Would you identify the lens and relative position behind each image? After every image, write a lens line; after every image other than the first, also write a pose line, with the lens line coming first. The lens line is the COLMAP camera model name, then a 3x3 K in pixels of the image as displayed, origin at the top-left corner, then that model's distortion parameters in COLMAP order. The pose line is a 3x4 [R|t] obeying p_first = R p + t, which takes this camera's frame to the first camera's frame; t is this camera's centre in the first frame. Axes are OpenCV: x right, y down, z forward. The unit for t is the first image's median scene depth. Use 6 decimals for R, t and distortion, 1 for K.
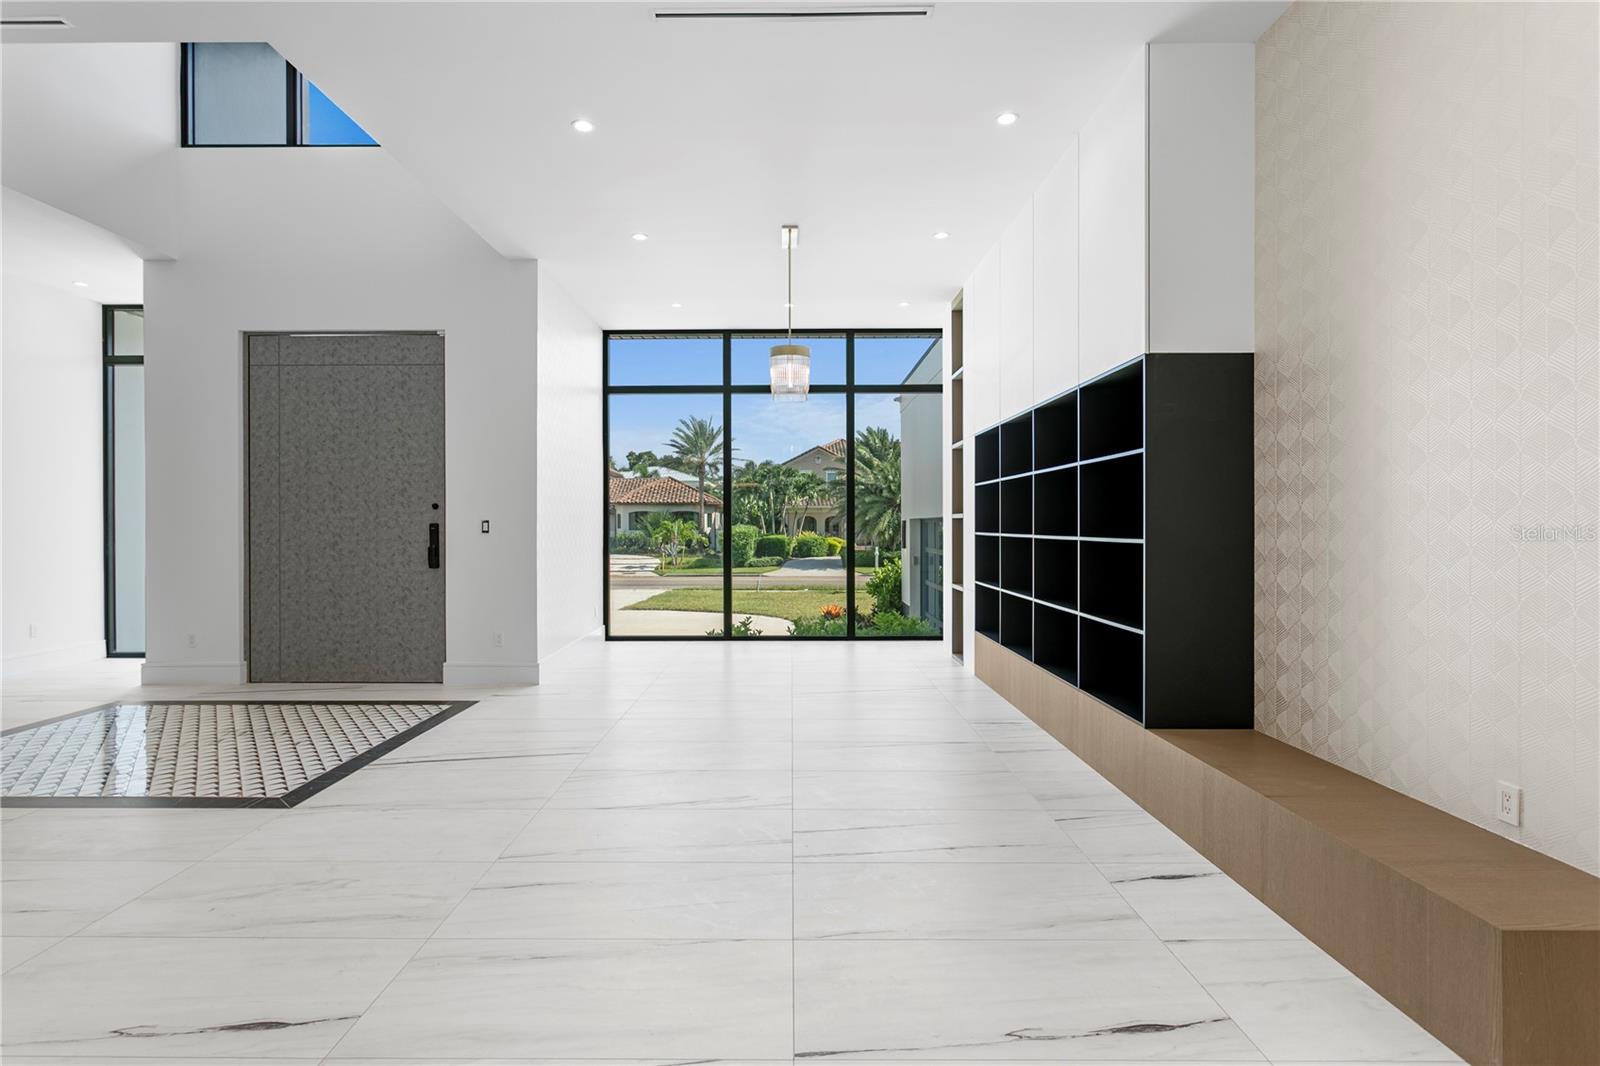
lens RADIAL K [[792.9, 0, 795.3], [0, 792.9, 527.7], [0, 0, 1]] dist [-0.018013, 0.000463]
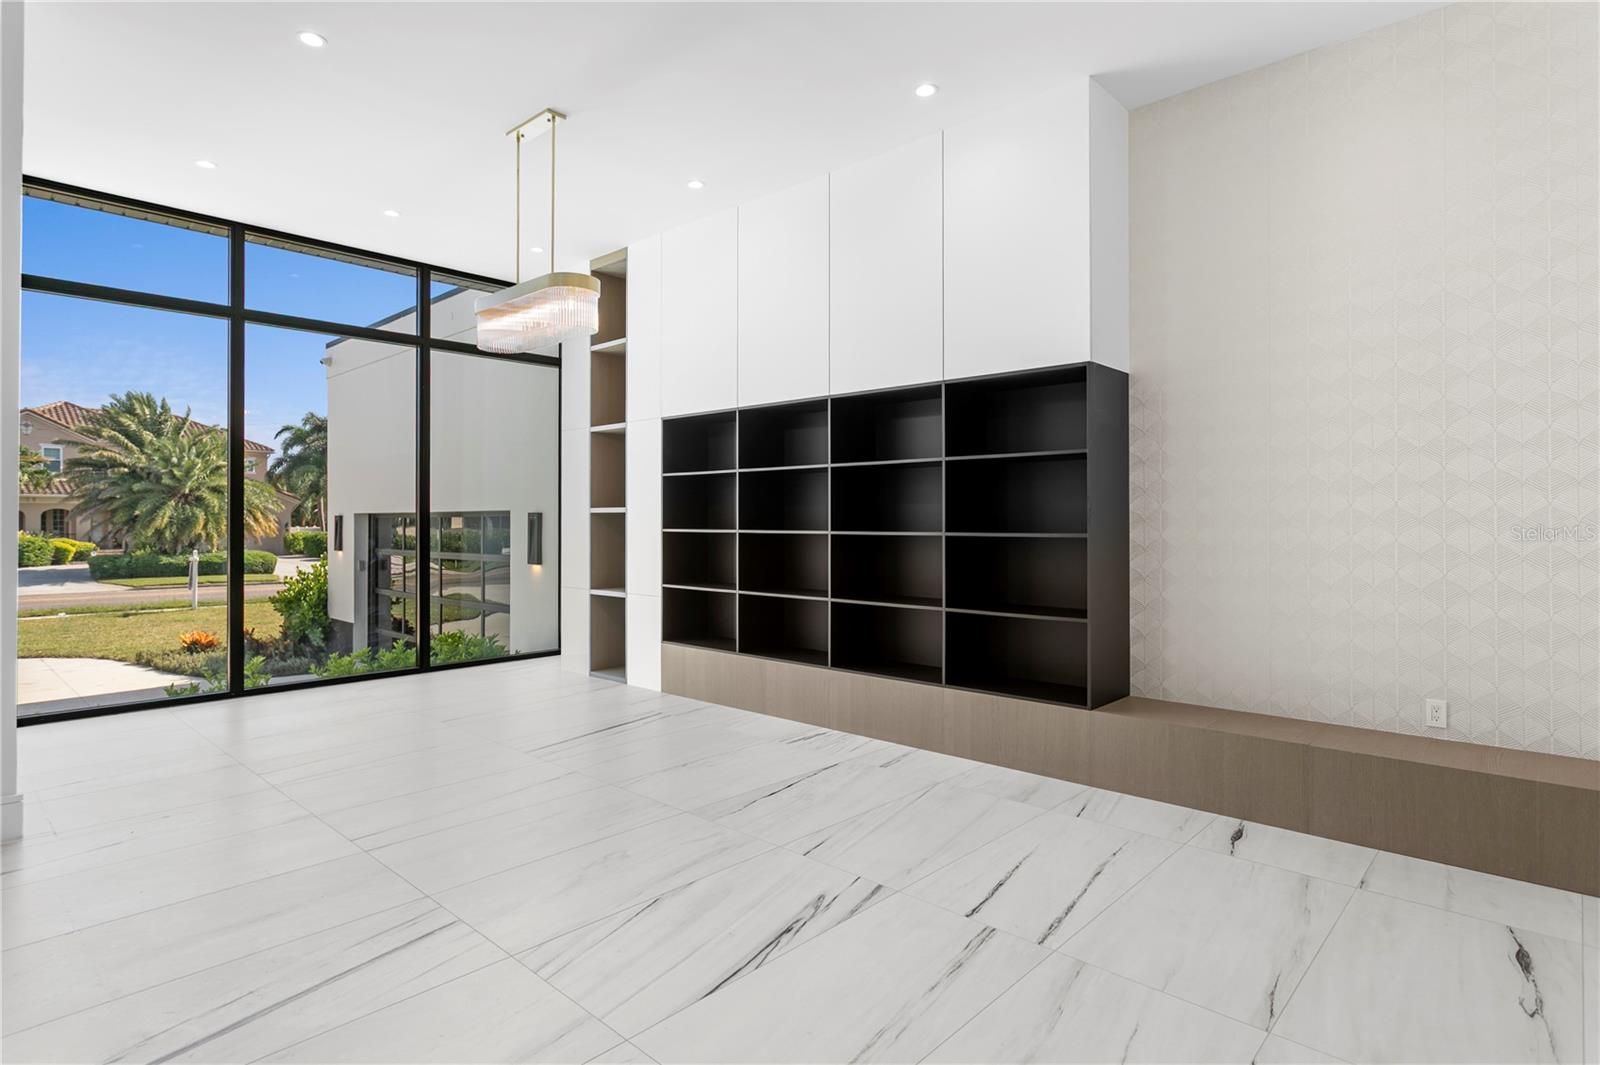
lens RADIAL K [[812.6, 0, 800.7], [0, 812.6, 520.4], [0, 0, 1]] dist [-0.004030, -0.000401]
pose [[0.695849, -0.001116, 0.718187, -0.129059], [0.003878, 0.999990, -0.002204, -0.000573], [-0.718177, 0.004319, 0.695847, 0.105838]]
